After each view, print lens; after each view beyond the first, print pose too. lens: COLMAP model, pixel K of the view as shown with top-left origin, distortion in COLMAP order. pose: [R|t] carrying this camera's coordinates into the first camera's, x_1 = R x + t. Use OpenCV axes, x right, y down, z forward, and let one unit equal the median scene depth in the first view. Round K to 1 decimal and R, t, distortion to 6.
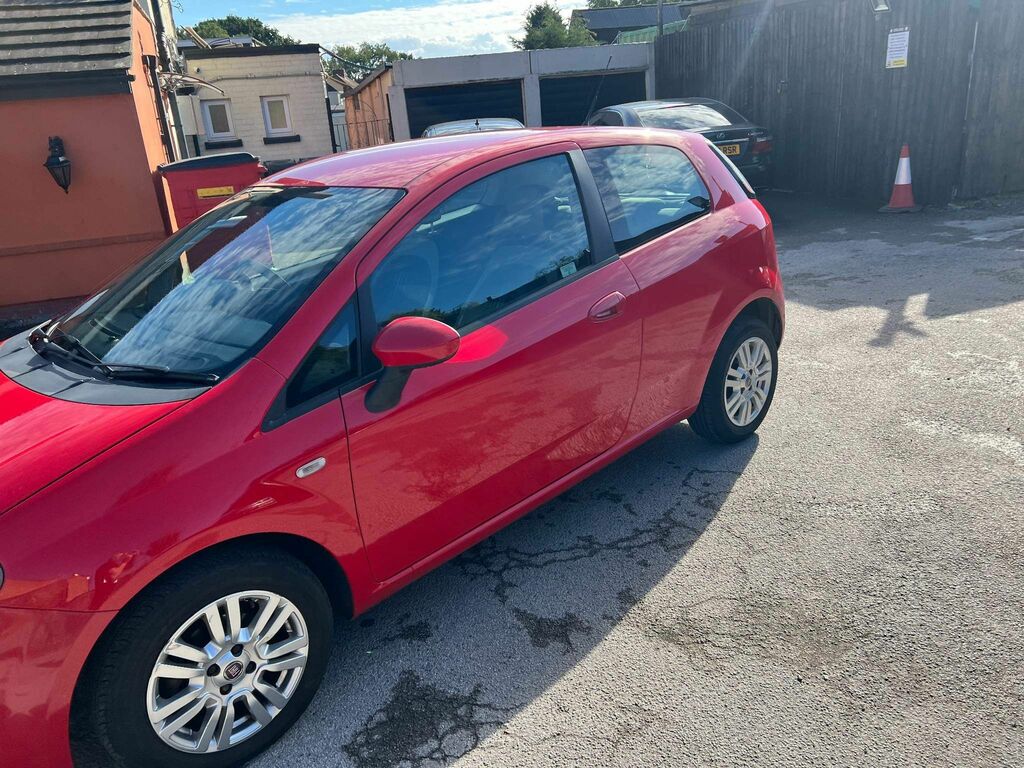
lens RADIAL K [[768.5, 0, 509.4], [0, 768.5, 381.9], [0, 0, 1]] dist [0.051646, -0.056258]
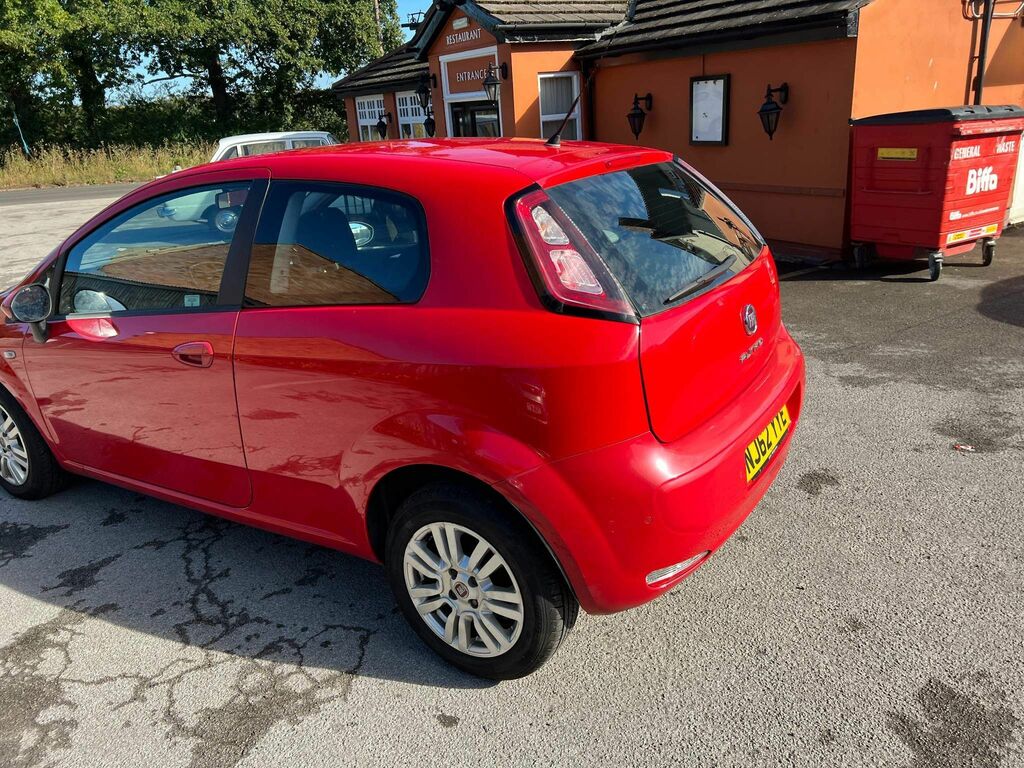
lens RADIAL K [[768.5, 0, 508.7], [0, 768.5, 377.9], [0, 0, 1]] dist [0.051646, -0.056258]
pose [[0.238445, 0.377773, -0.894669, 0.959721], [-0.283940, 0.908105, 0.307772, -0.421130], [0.928721, 0.180645, 0.323797, 0.964574]]
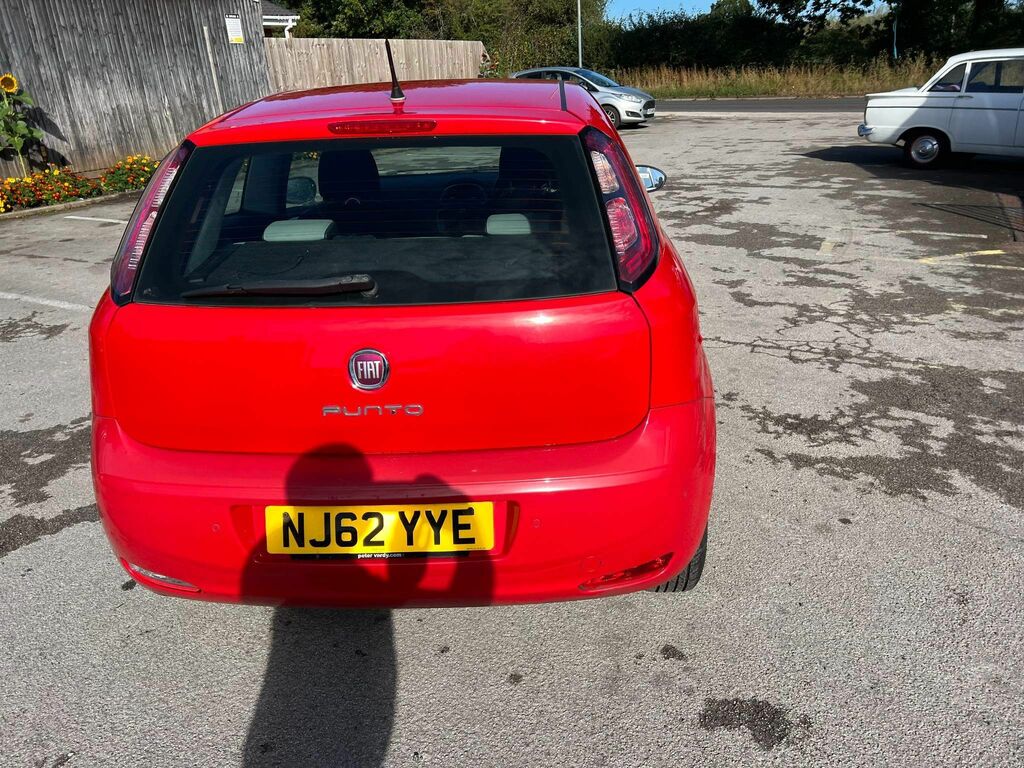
lens RADIAL K [[768.5, 0, 509.1], [0, 768.5, 382.4], [0, 0, 1]] dist [0.051646, -0.056258]
pose [[-0.717039, 0.361695, -0.595846, 0.558931], [-0.133449, 0.767784, 0.626658, -0.663293], [0.684139, 0.528853, -0.502263, 1.794918]]
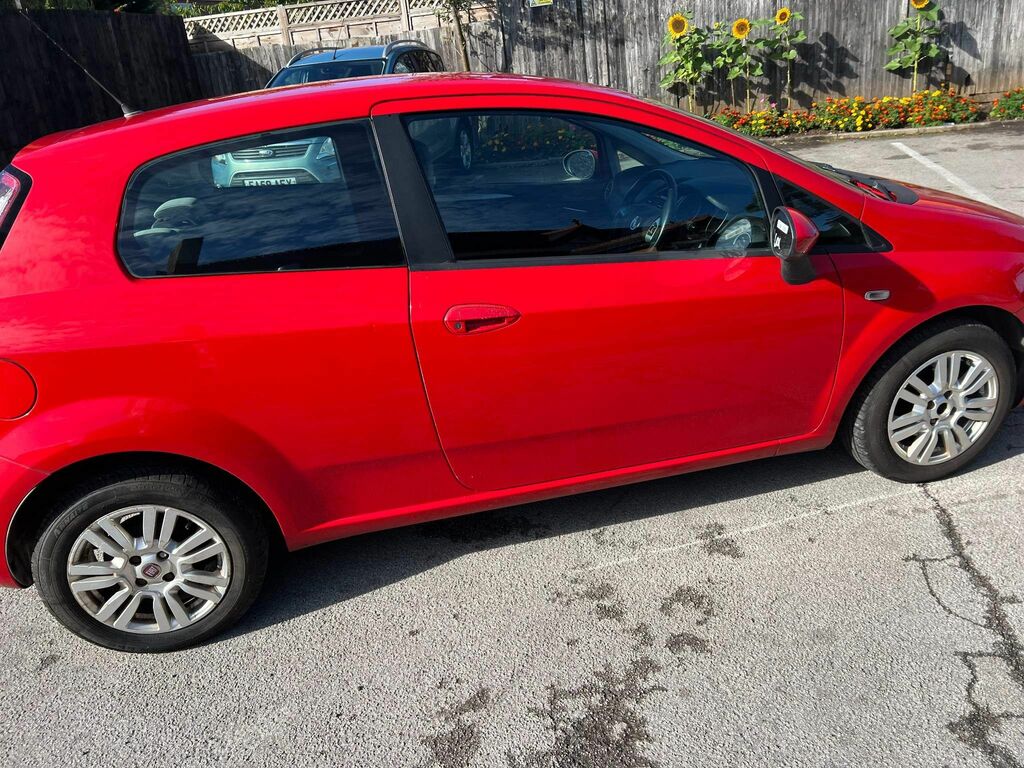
lens RADIAL K [[768.5, 0, 505.7], [0, 768.5, 378.1], [0, 0, 1]] dist [0.051646, -0.056258]
pose [[-0.847022, -0.043638, 0.529763, -0.675221], [0.326014, 0.744522, 0.582582, -0.550180], [-0.419843, 0.666171, -0.616400, 1.766001]]
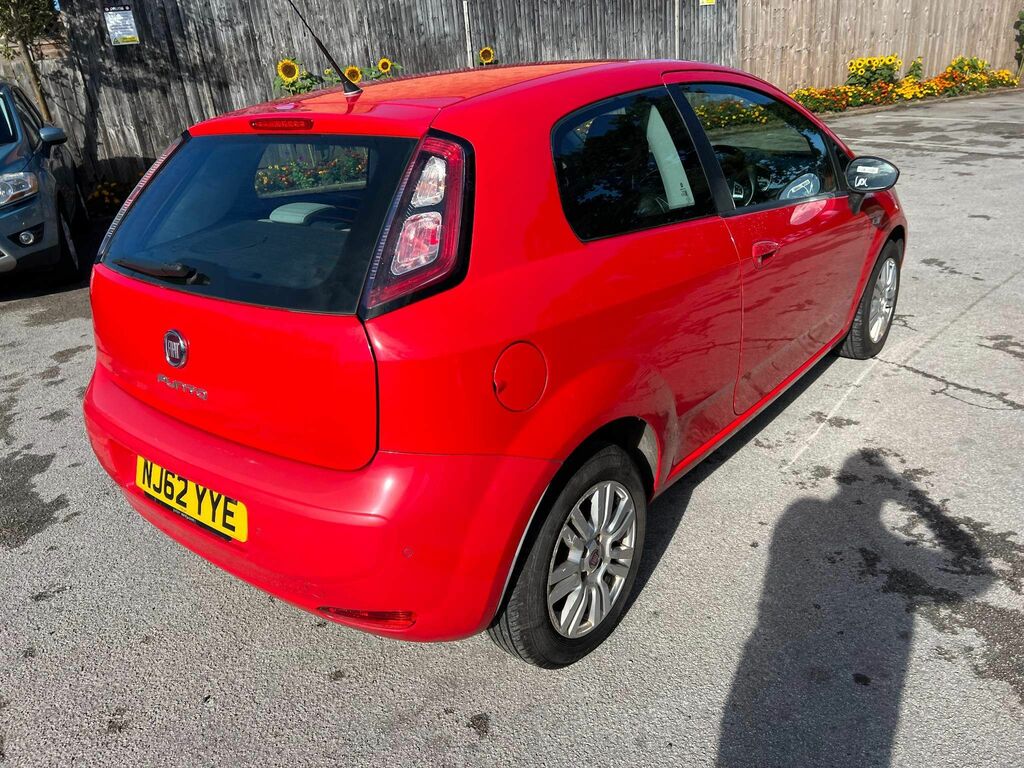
lens RADIAL K [[768.5, 0, 513.8], [0, 768.5, 381.5], [0, 0, 1]] dist [0.051646, -0.056258]
pose [[-0.978942, 0.195754, -0.057914, 0.065922], [0.106973, 0.733530, 0.671185, -0.675082], [0.173869, 0.650856, -0.739024, 1.964004]]
